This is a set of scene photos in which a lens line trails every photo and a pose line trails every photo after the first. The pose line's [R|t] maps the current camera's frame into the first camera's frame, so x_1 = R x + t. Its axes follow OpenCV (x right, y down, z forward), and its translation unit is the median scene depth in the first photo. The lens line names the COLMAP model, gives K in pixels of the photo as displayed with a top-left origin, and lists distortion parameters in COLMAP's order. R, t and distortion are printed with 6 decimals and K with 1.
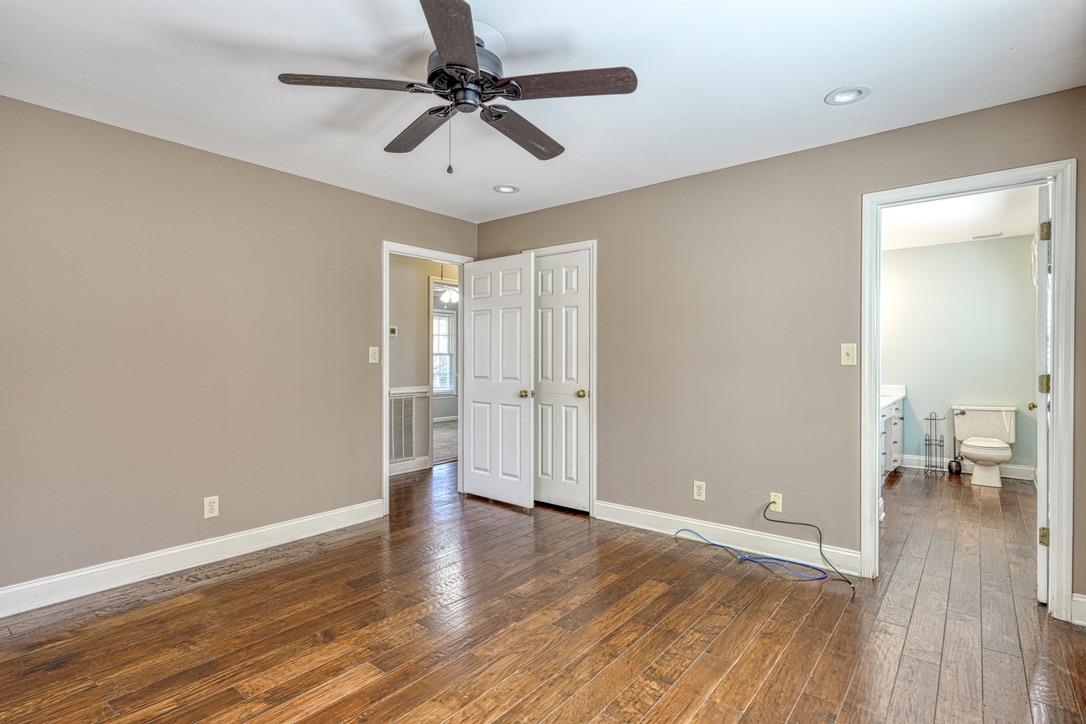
lens RADIAL K [[538.6, 0, 543.0], [0, 538.6, 362.0], [0, 0, 1]] dist [0.002334, 0.000215]
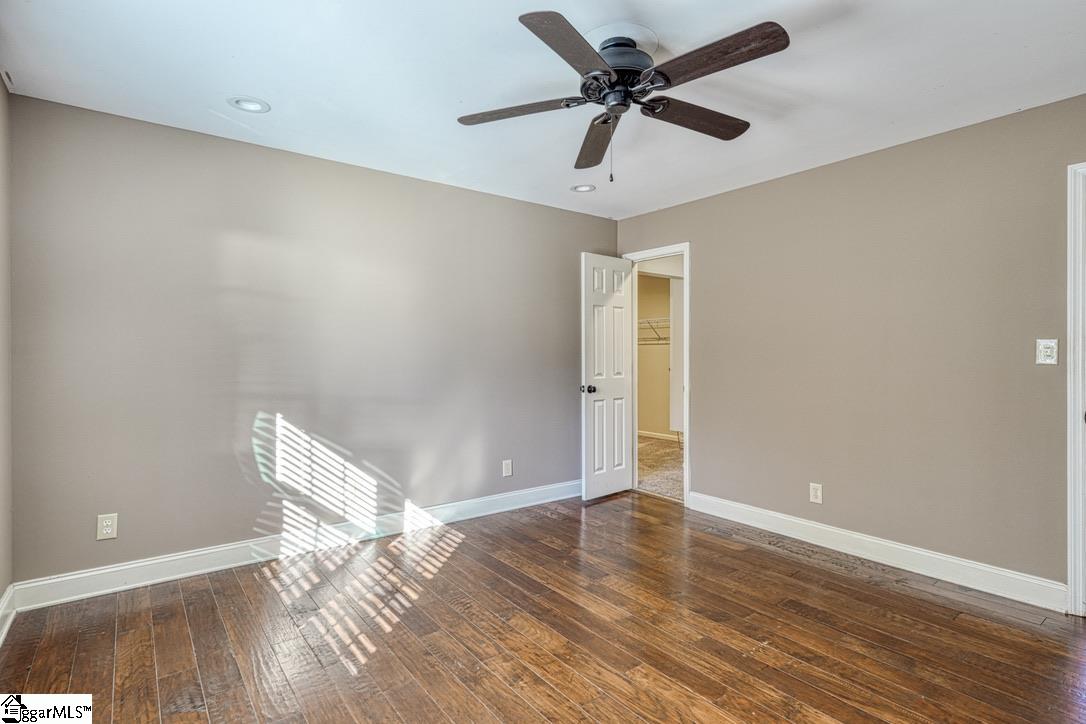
lens RADIAL K [[538.6, 0, 543.0], [0, 538.6, 362.0], [0, 0, 1]] dist [0.002334, 0.000215]
pose [[-0.240728, 0.009629, -0.970545, 0.543968], [-0.007893, 0.999898, 0.011878, -0.004121], [0.970561, 0.010519, -0.240627, 0.692377]]
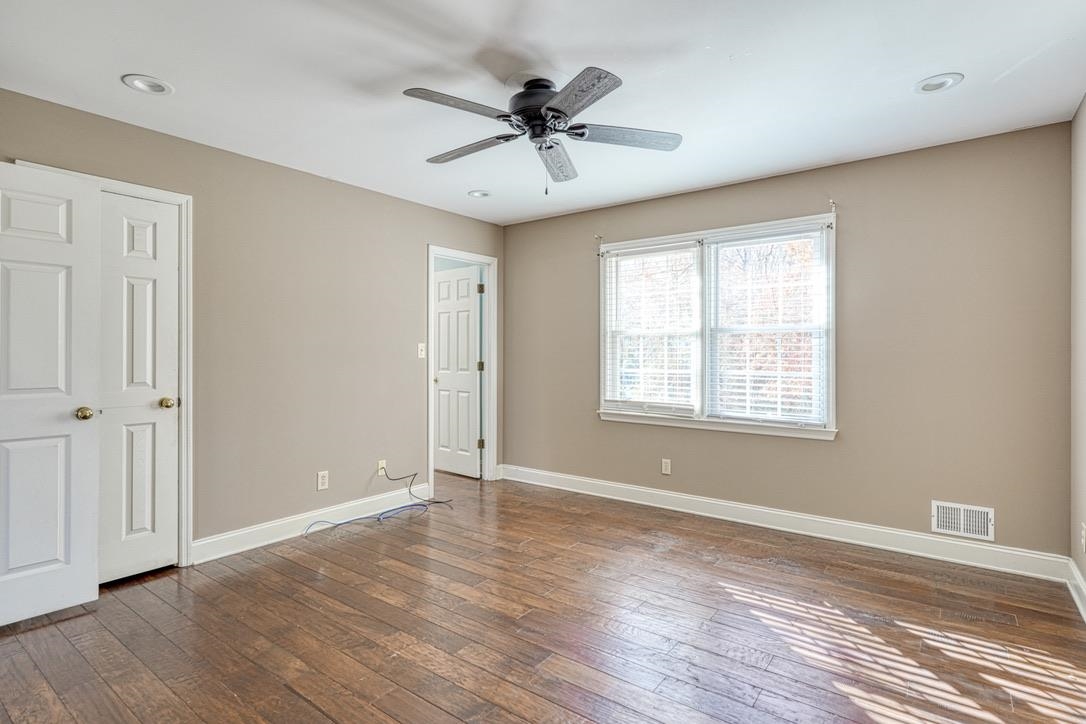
lens RADIAL K [[546.1, 0, 542.5], [0, 546.1, 353.0], [0, 0, 1]] dist [-0.001085, 0.000219]
pose [[-0.035561, -0.000070, 0.999368, -0.828933], [0.007466, 0.999972, 0.000336, -0.005448], [-0.999340, 0.007473, -0.035559, 0.647430]]
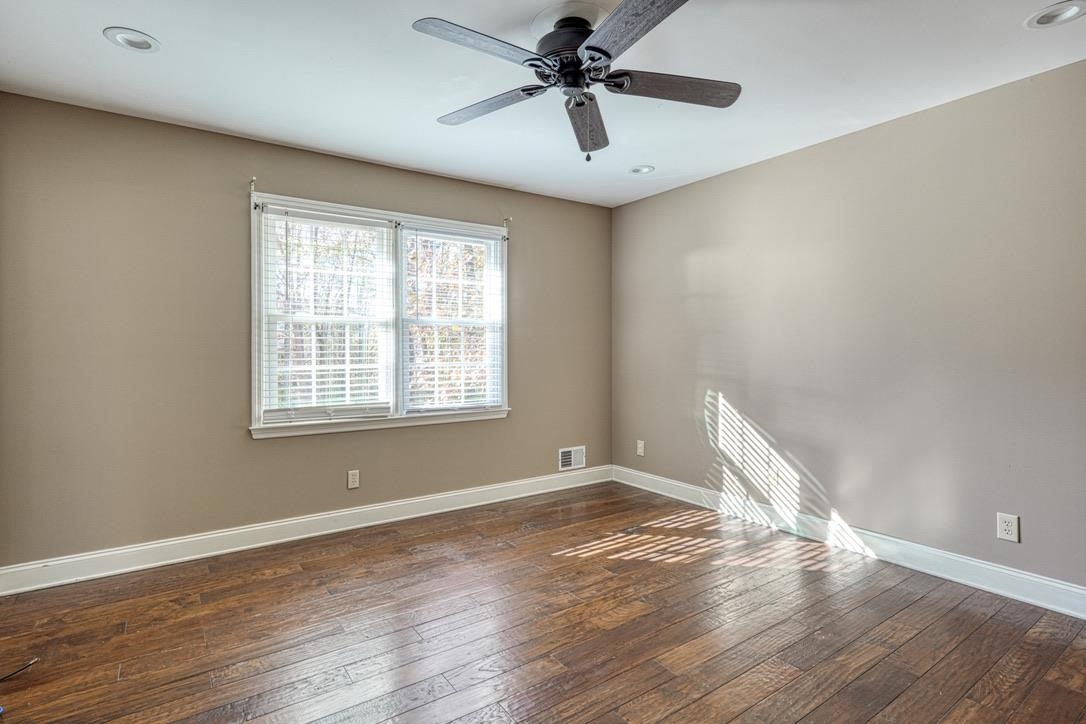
lens RADIAL K [[546.1, 0, 542.5], [0, 546.1, 353.0], [0, 0, 1]] dist [-0.001085, 0.000219]
pose [[-0.962048, -0.003371, 0.272860, -0.225081], [0.002463, 0.999776, 0.021038, -0.008714], [-0.272869, 0.020912, -0.961824, 1.239681]]
